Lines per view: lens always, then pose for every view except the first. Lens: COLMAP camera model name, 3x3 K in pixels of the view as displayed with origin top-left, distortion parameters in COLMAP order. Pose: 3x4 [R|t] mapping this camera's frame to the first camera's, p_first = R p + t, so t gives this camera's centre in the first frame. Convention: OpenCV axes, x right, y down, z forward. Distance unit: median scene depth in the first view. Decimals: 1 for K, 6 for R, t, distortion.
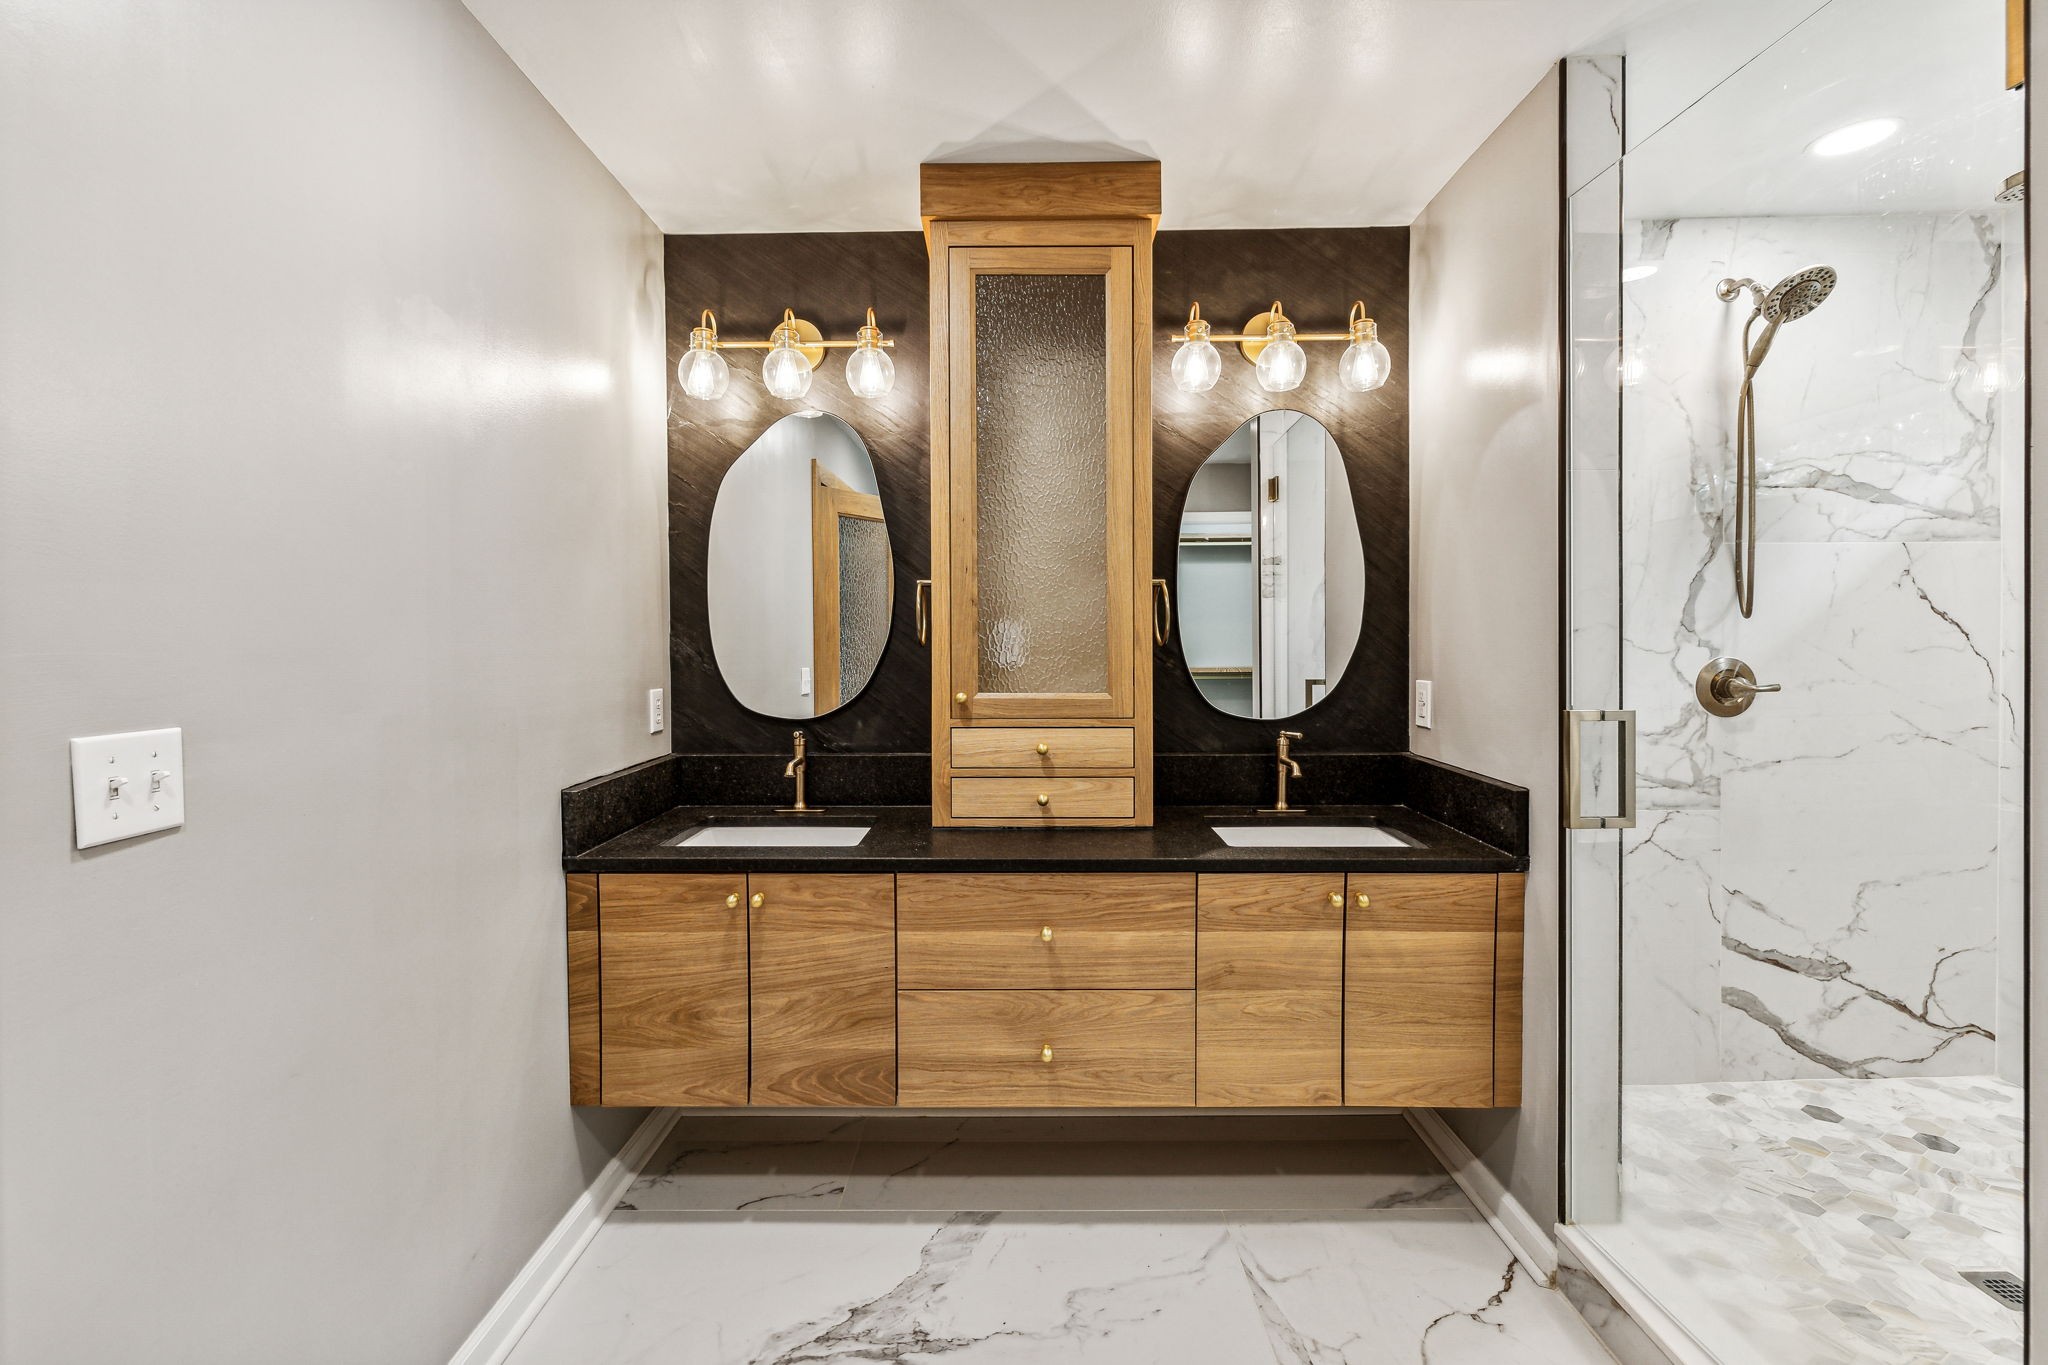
lens RADIAL K [[903.7, 0, 1017.6], [0, 903.7, 638.8], [0, 0, 1]] dist [-0.000135, 0.000332]
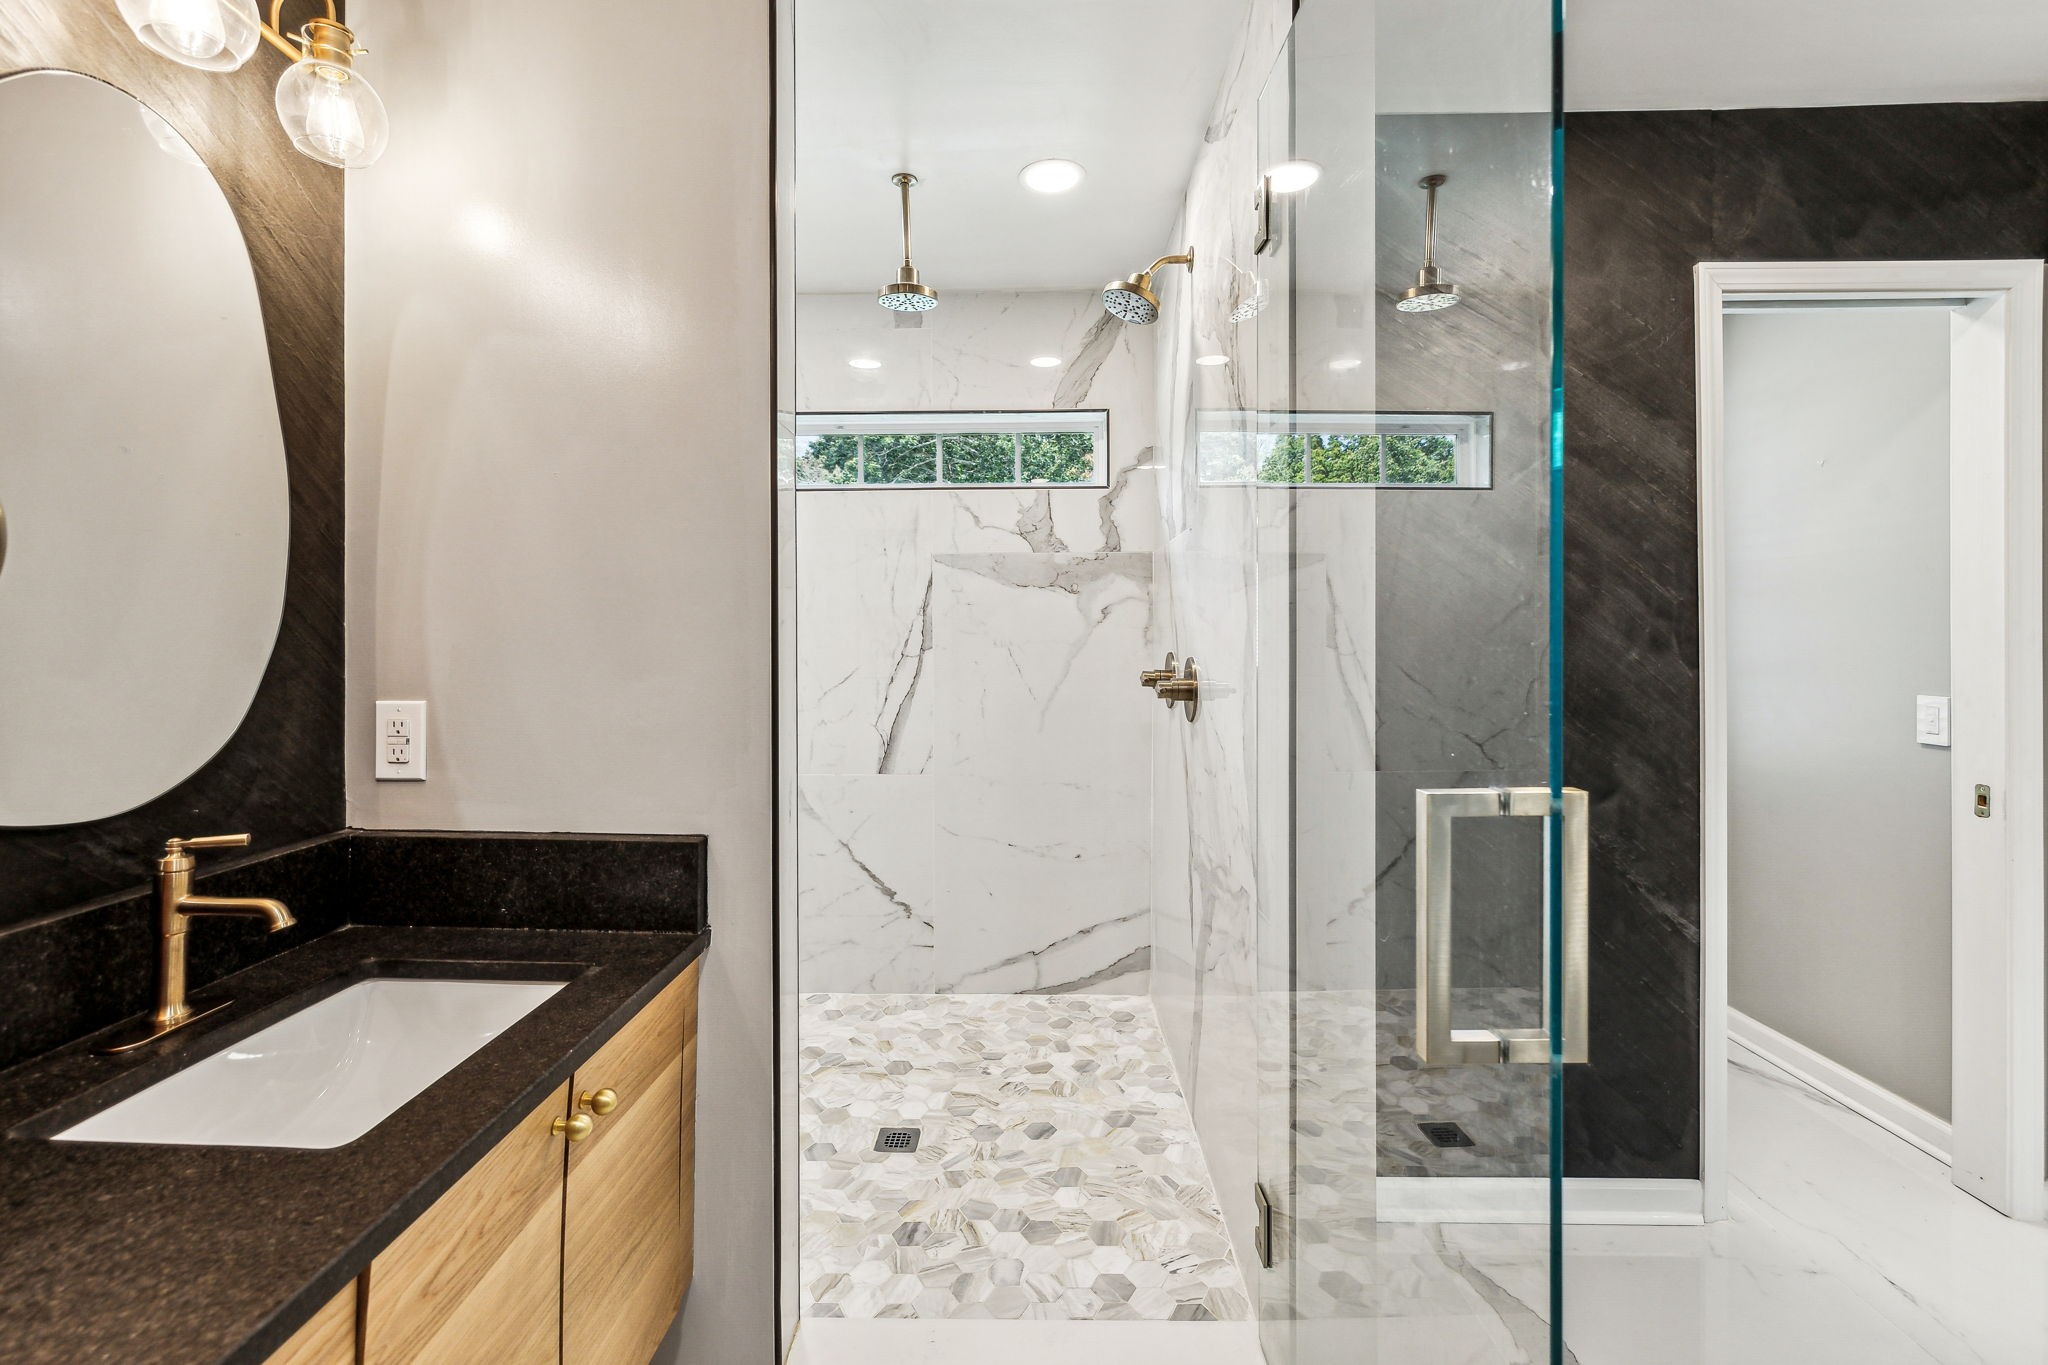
lens RADIAL K [[903.7, 0, 1017.6], [0, 903.7, 638.8], [0, 0, 1]] dist [-0.000135, 0.000332]
pose [[0.019375, -0.000146, 0.999812, -0.136091], [-0.004999, 0.999987, 0.000242, 0.003216], [-0.999800, -0.005003, 0.019374, 0.586930]]
